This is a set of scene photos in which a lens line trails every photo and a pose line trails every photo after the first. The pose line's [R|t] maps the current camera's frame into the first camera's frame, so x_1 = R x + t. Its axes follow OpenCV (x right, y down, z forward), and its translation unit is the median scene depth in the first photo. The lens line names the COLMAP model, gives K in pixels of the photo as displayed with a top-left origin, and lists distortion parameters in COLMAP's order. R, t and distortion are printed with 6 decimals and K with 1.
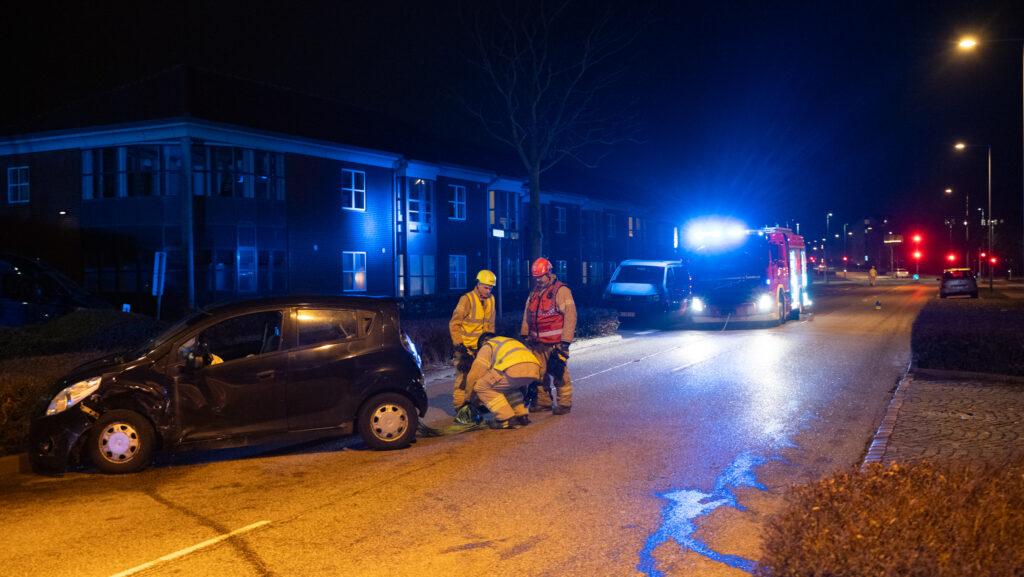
lens RADIAL K [[1115.4, 0, 509.3], [0, 1115.4, 283.5], [0, 0, 1]] dist [0.008706, 0.000000]
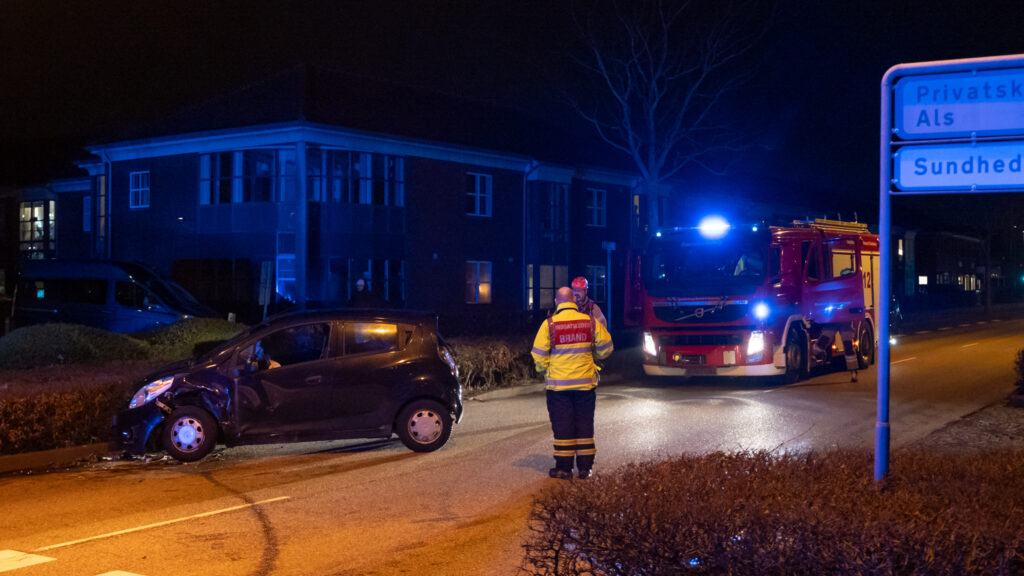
lens RADIAL K [[1304.2, 0, 511.3], [0, 1304.2, 287.2], [0, 0, 1]] dist [-0.108921, 0.000000]
pose [[0.989597, 0.015032, -0.143083, 0.155765], [-0.015863, 0.999863, -0.004671, -0.007409], [0.142993, 0.006892, 0.989700, -0.249865]]
